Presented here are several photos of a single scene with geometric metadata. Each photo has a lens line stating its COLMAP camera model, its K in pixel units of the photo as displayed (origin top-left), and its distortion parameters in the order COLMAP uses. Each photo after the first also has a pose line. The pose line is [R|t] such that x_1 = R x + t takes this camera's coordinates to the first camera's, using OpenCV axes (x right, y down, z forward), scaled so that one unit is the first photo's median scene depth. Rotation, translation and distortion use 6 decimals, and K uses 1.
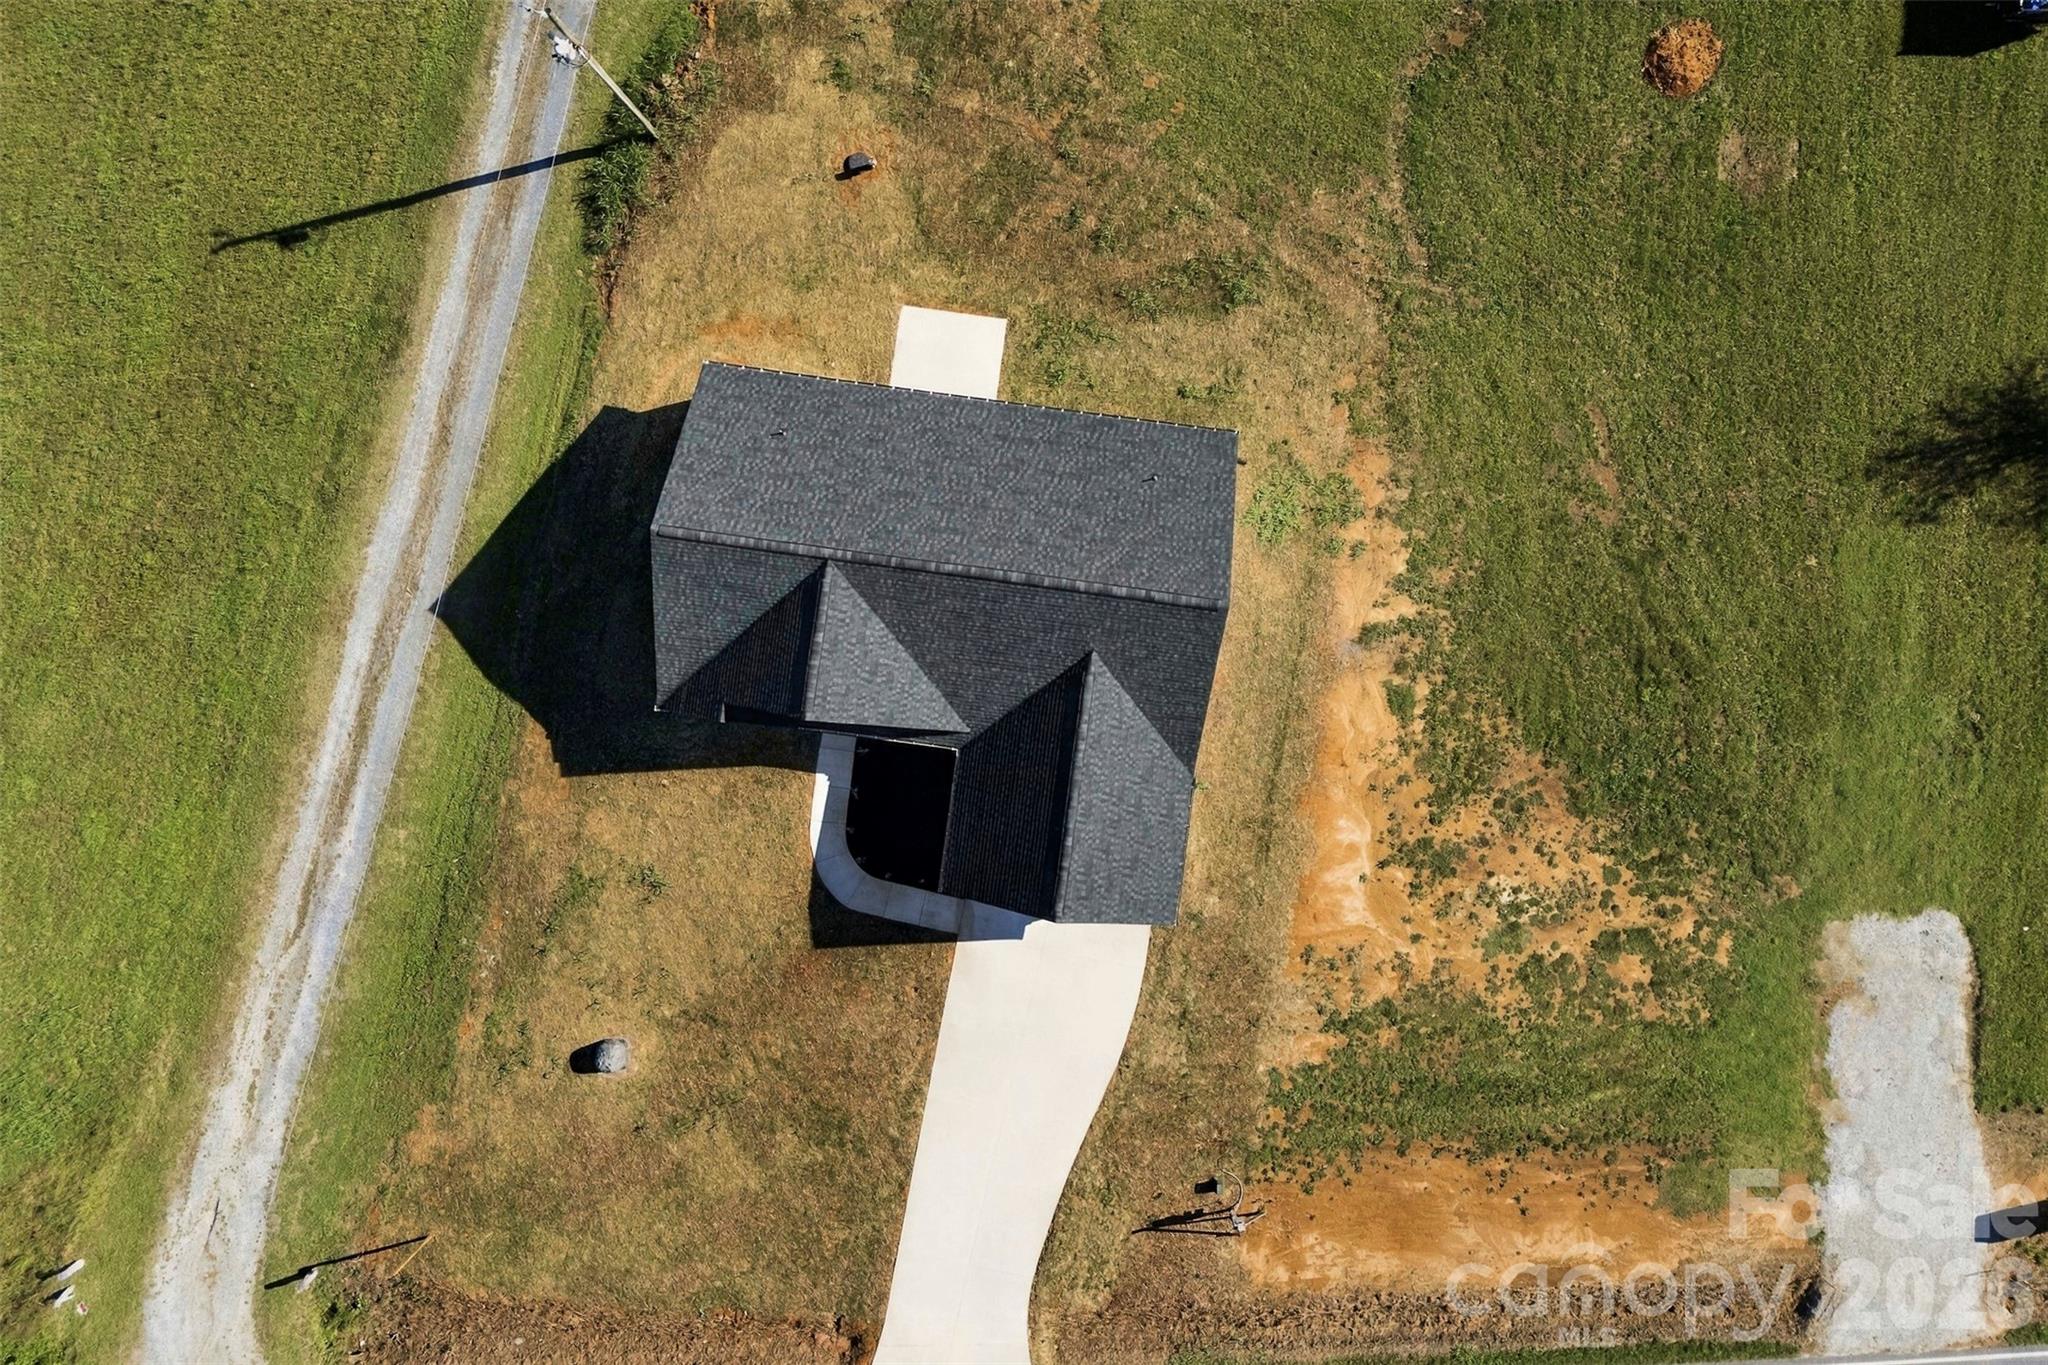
lens RADIAL K [[1500.5, 0, 1001.4], [0, 1500.5, 673.4], [0, 0, 1]] dist [0.054858, -0.041502]
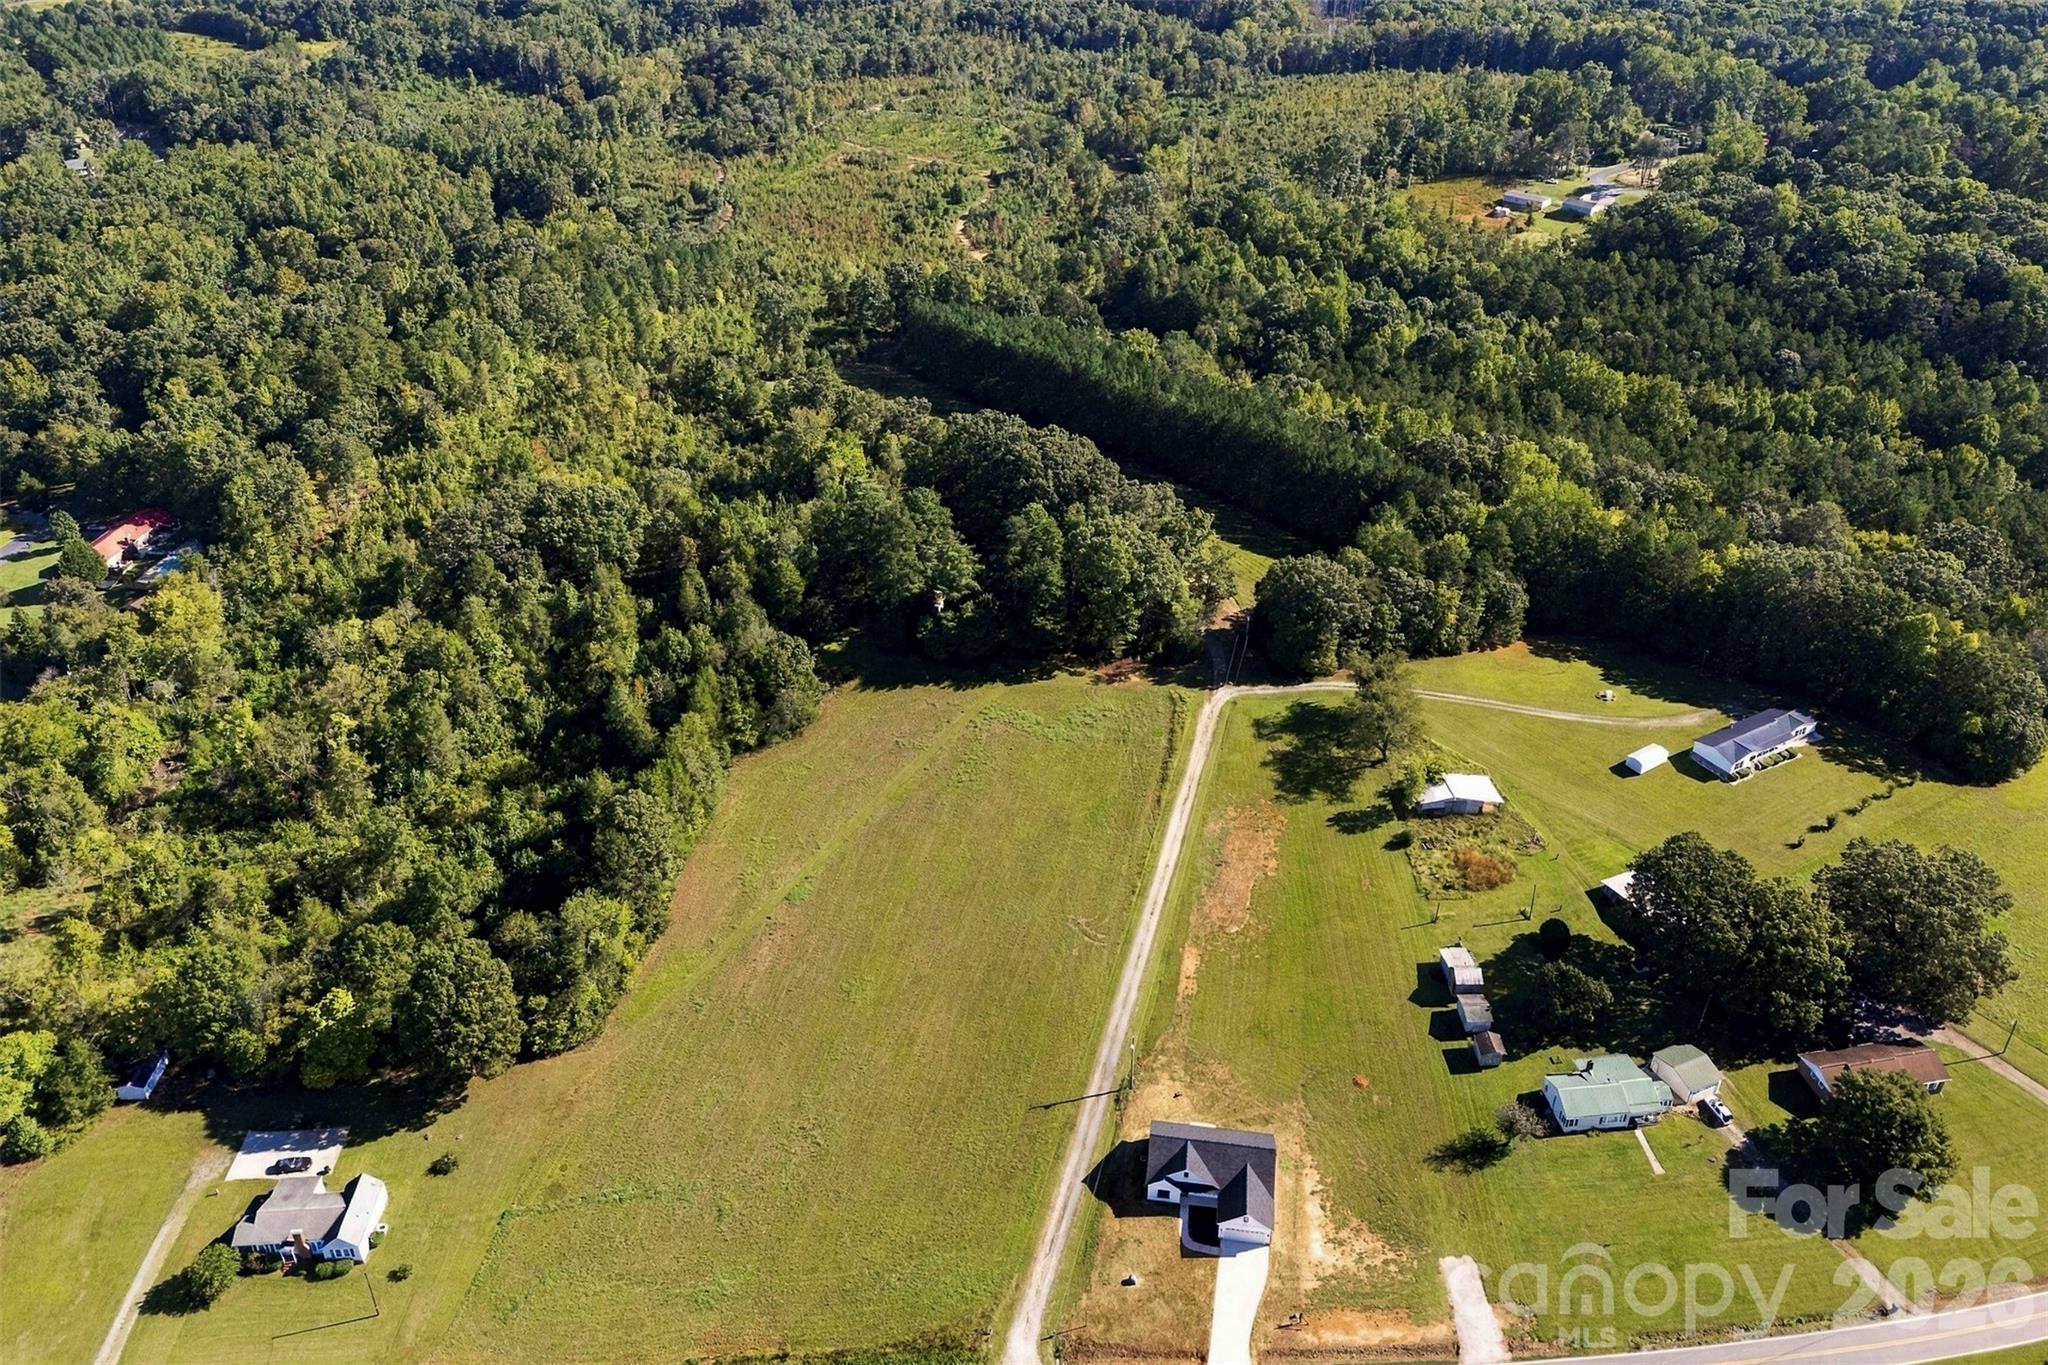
lens RADIAL K [[1421.2, 0, 1023.7], [0, 1421.2, 661.5], [0, 0, 1]] dist [-0.011316, -0.004863]
pose [[0.999558, 0.028865, 0.007076, -0.600610], [-0.010164, 0.555751, -0.831287, 2.358238], [-0.027928, 0.830848, 0.555799, -2.282088]]
